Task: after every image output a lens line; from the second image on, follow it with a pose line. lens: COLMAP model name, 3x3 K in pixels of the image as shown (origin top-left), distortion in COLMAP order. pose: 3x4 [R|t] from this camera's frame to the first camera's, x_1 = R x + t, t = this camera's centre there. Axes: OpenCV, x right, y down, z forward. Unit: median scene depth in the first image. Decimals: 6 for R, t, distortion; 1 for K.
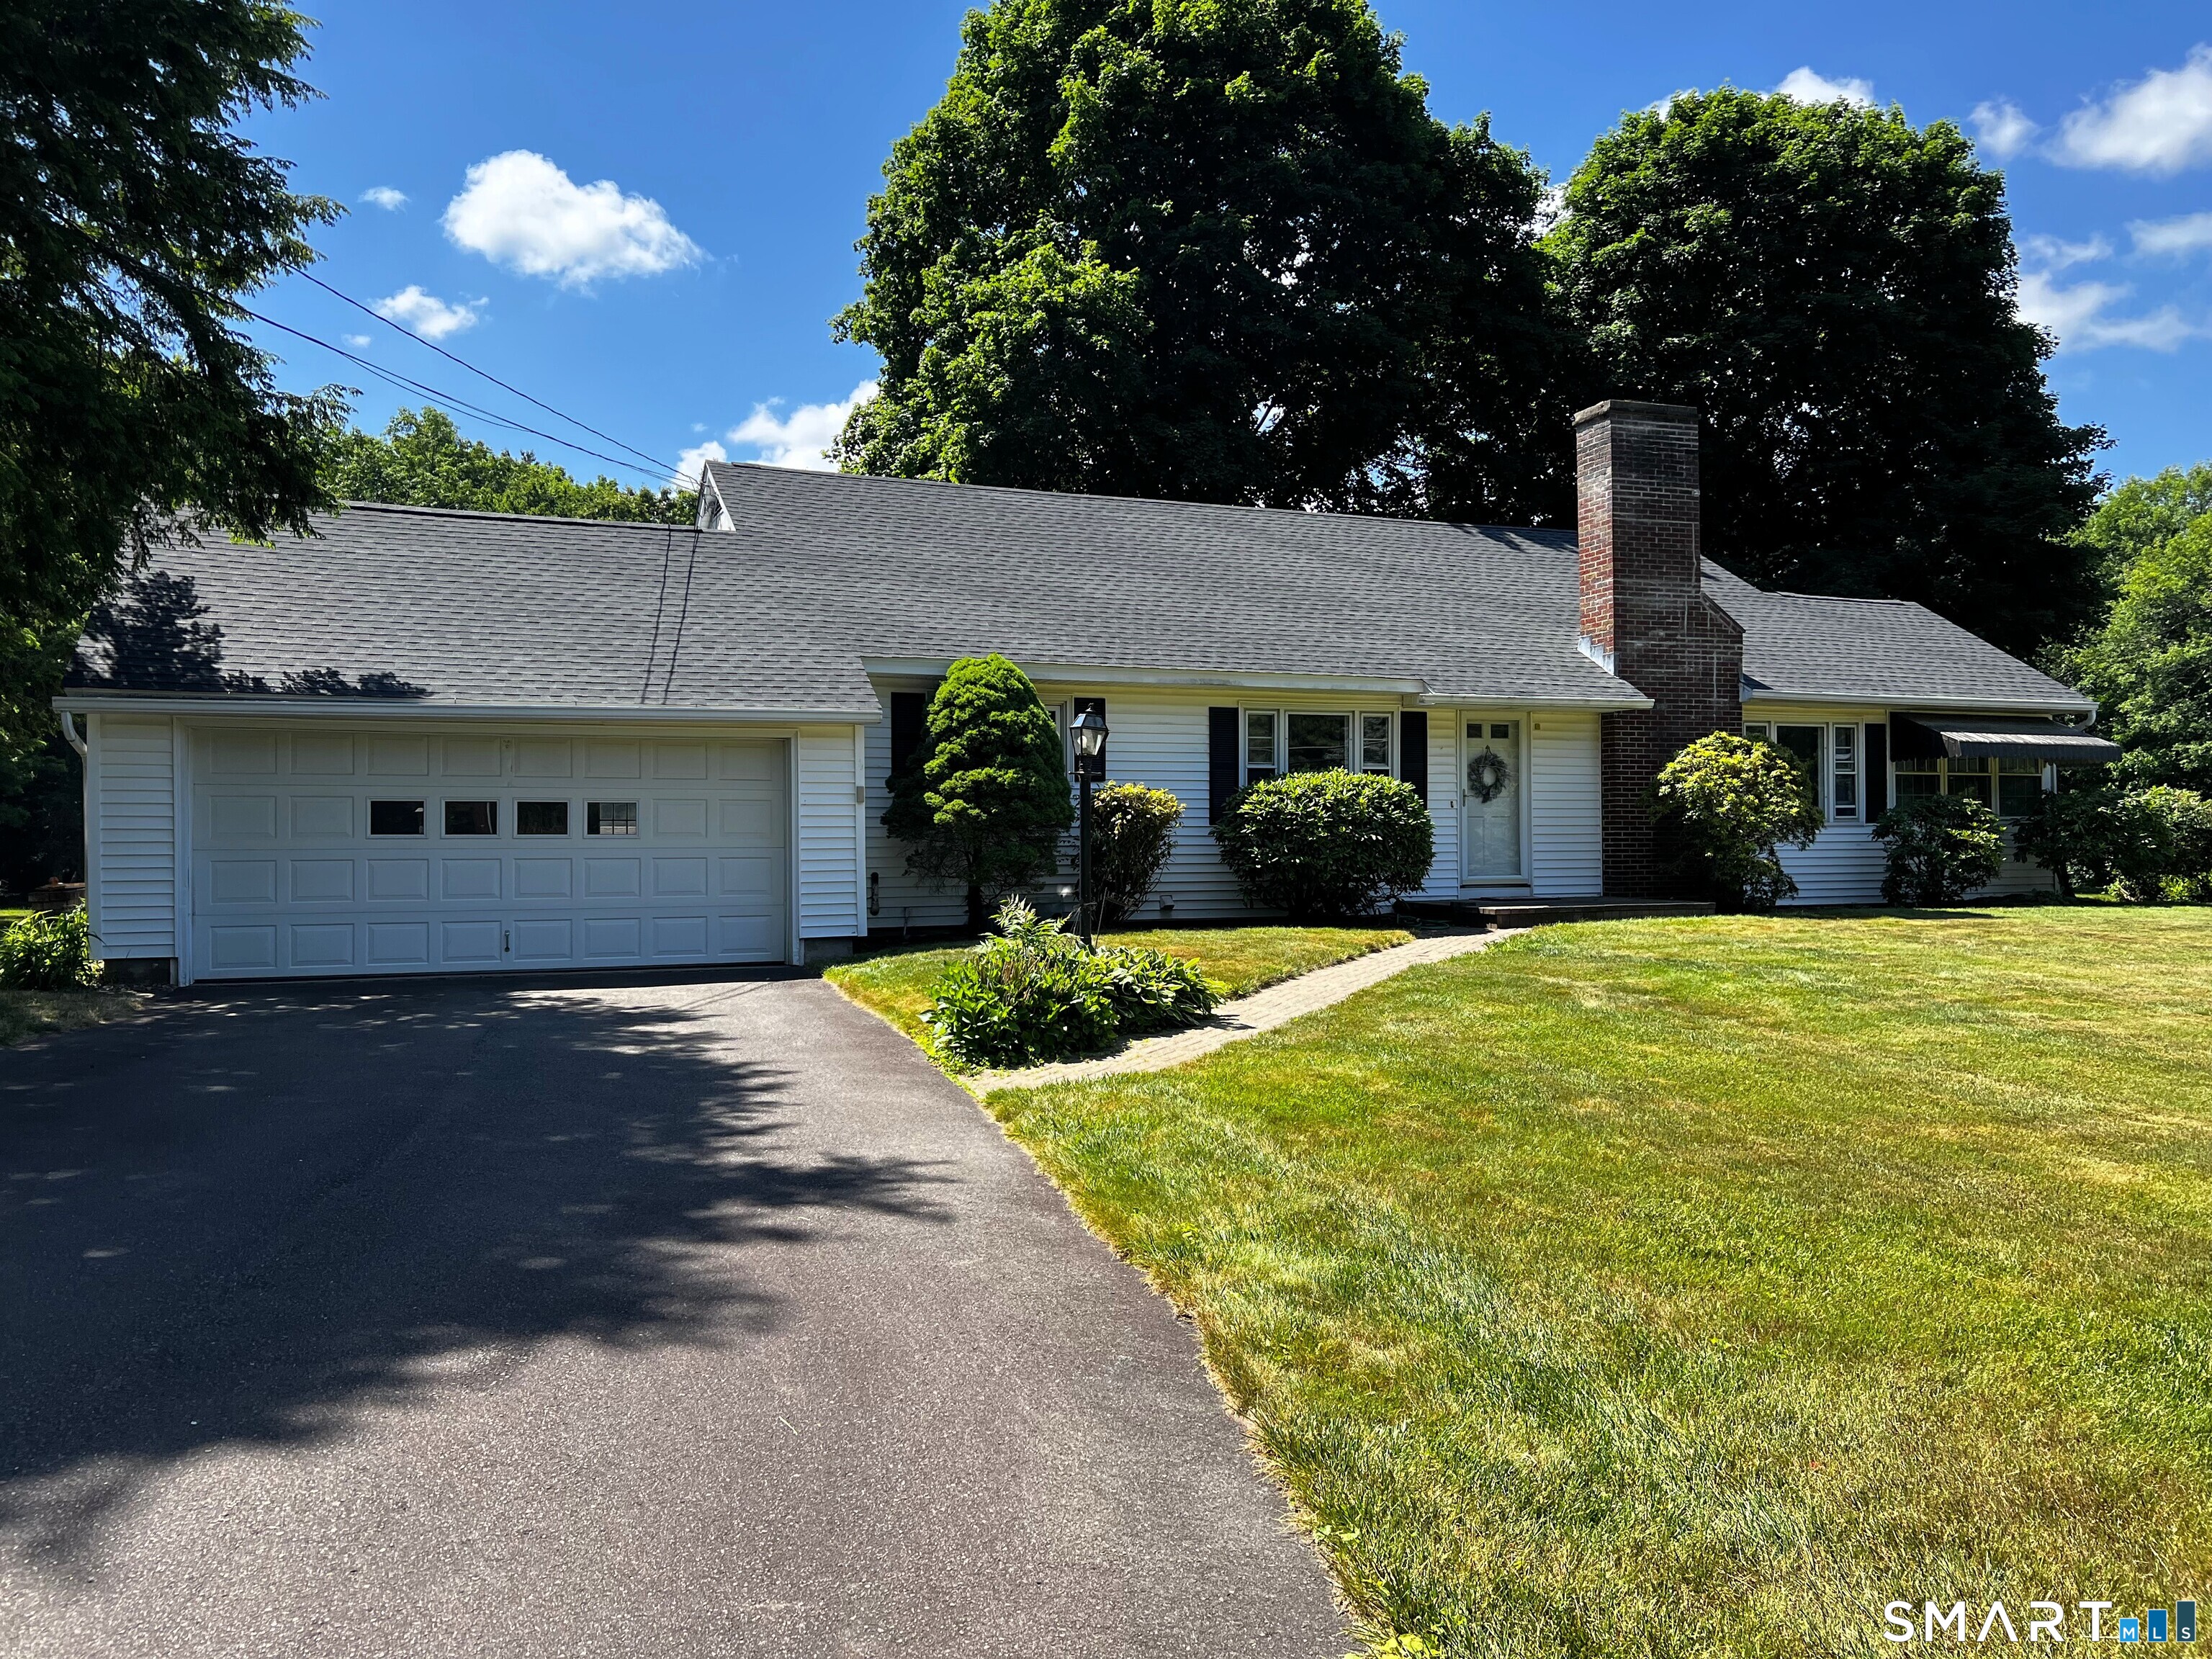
lens RADIAL K [[1724.4, 0, 955.4], [0, 1724.4, 824.1], [0, 0, 1]] dist [0.104997, -0.184487]
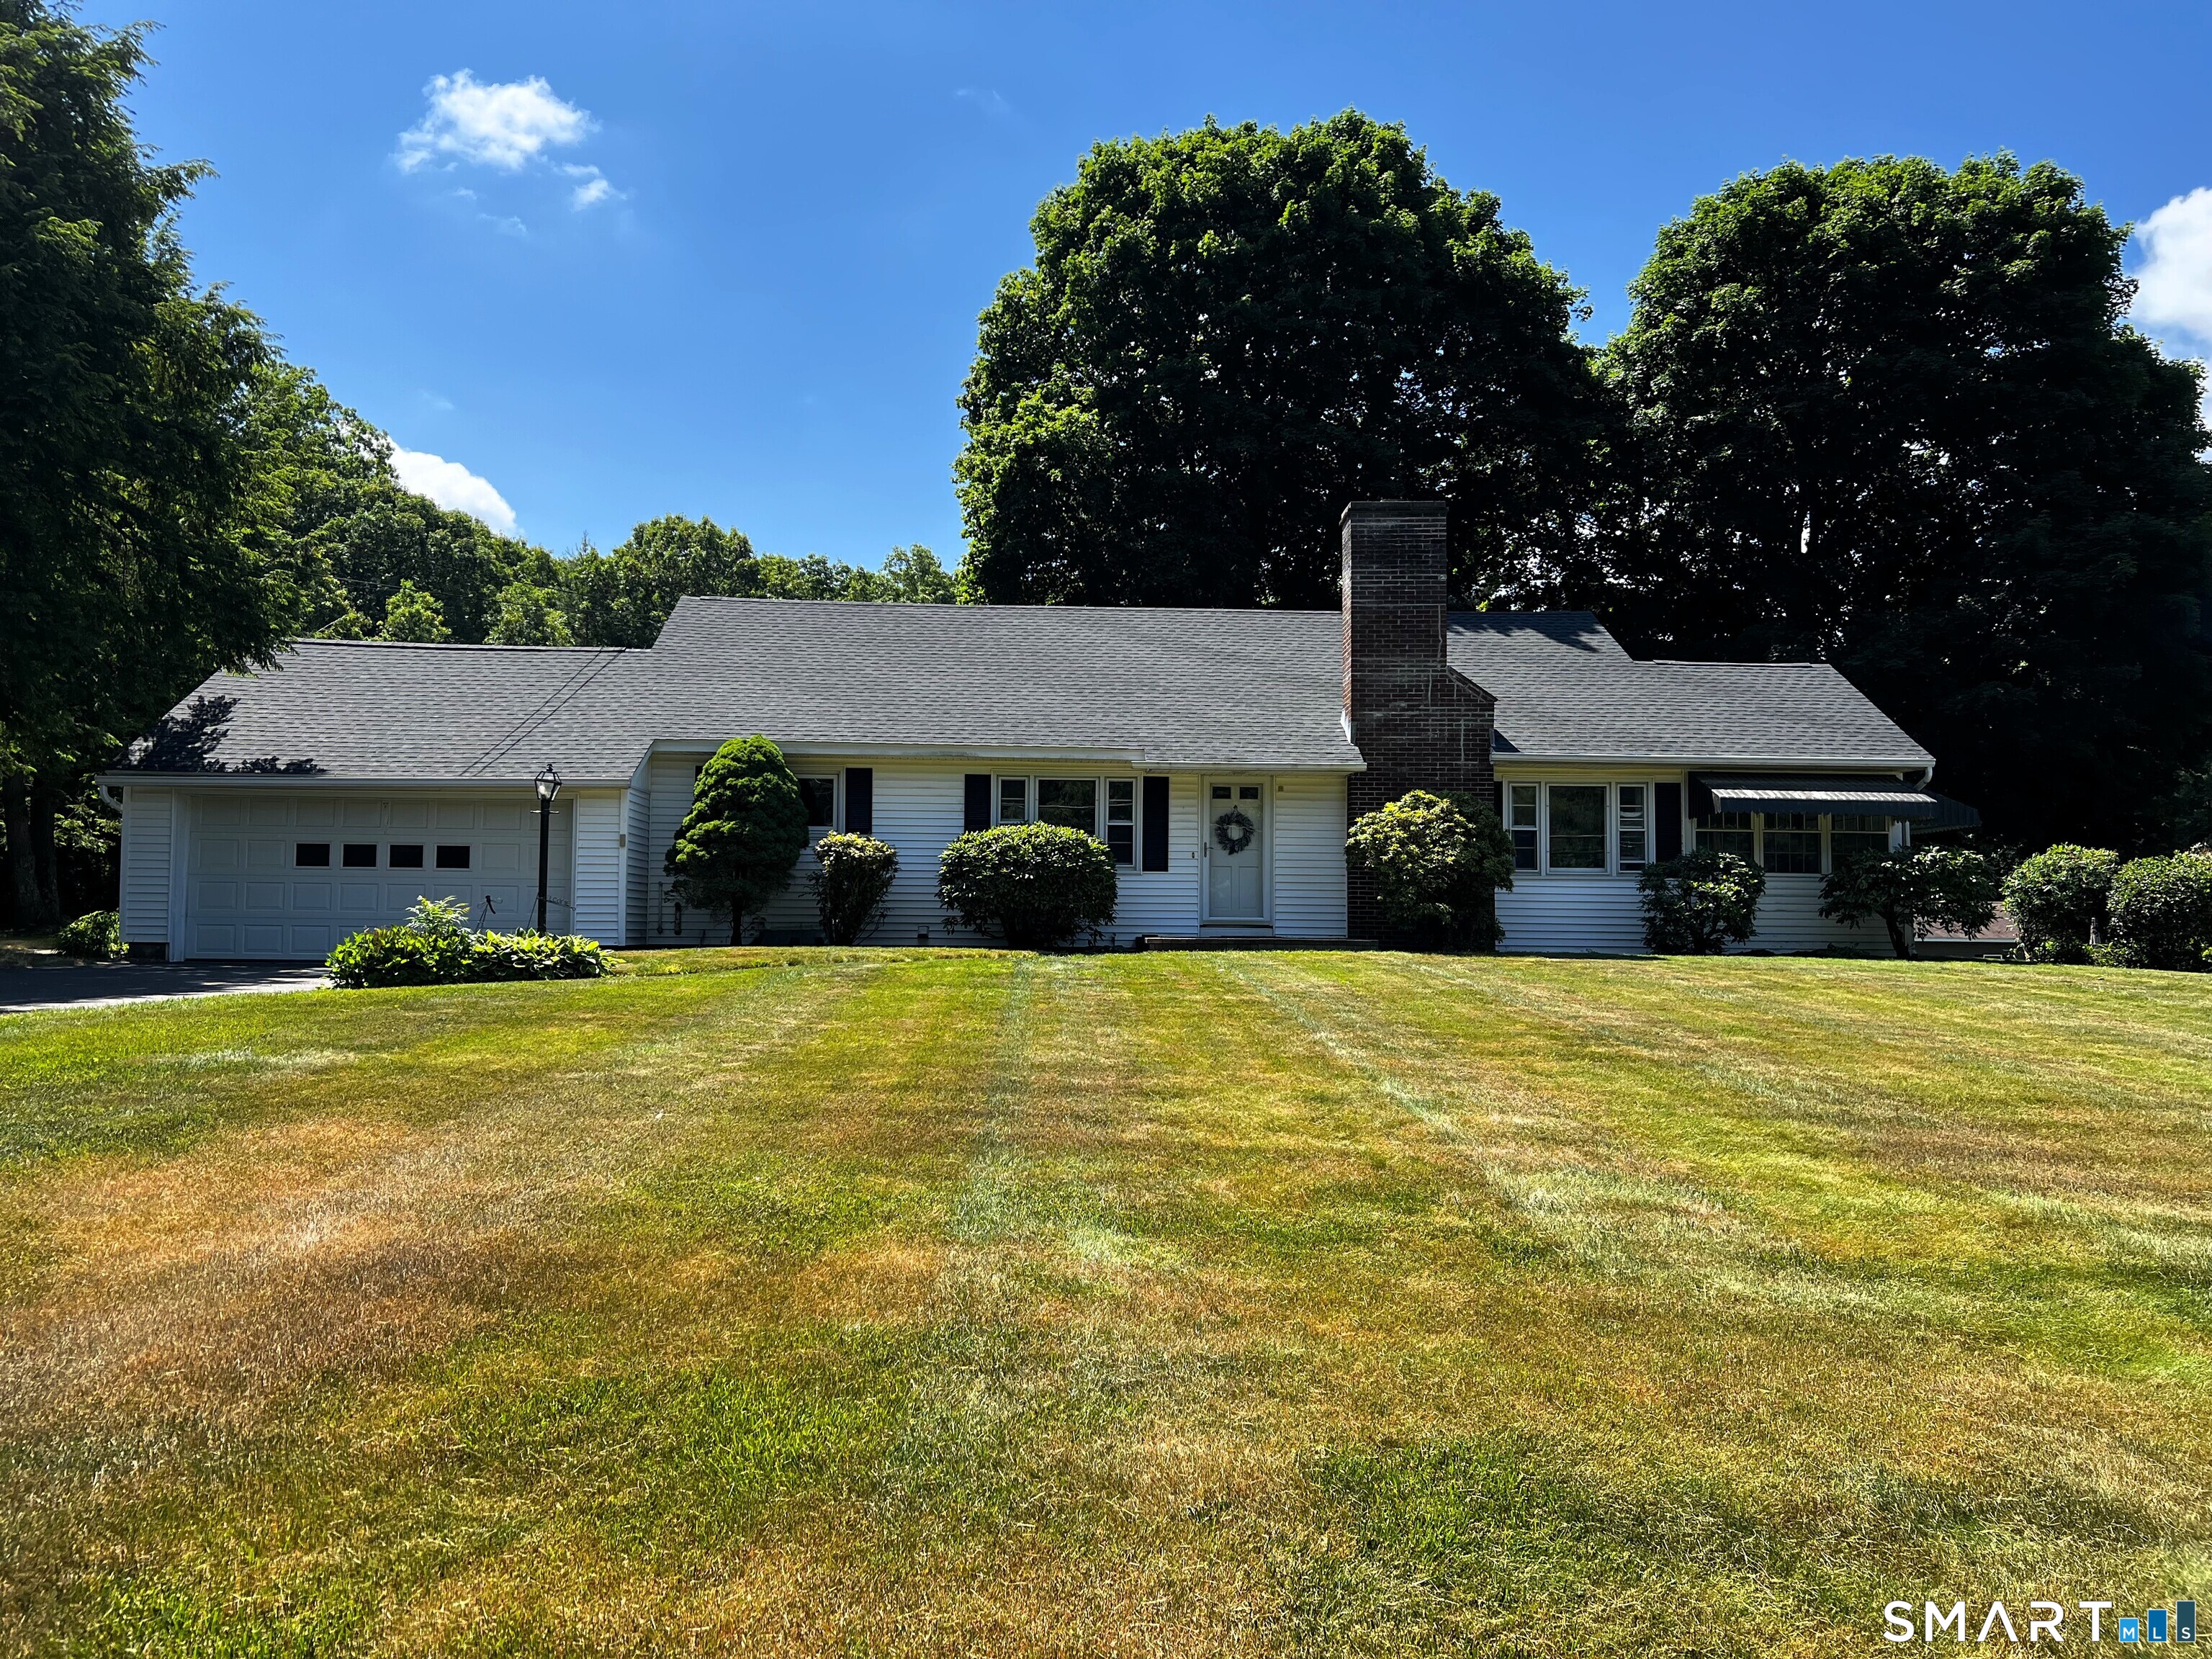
lens RADIAL K [[1724.4, 0, 955.4], [0, 1724.4, 824.1], [0, 0, 1]] dist [0.104997, -0.184487]
pose [[0.931037, -0.007451, -0.364849, 0.551324], [-0.014257, 0.998286, -0.056768, 0.035238], [0.364647, 0.058055, 0.929334, -0.136479]]
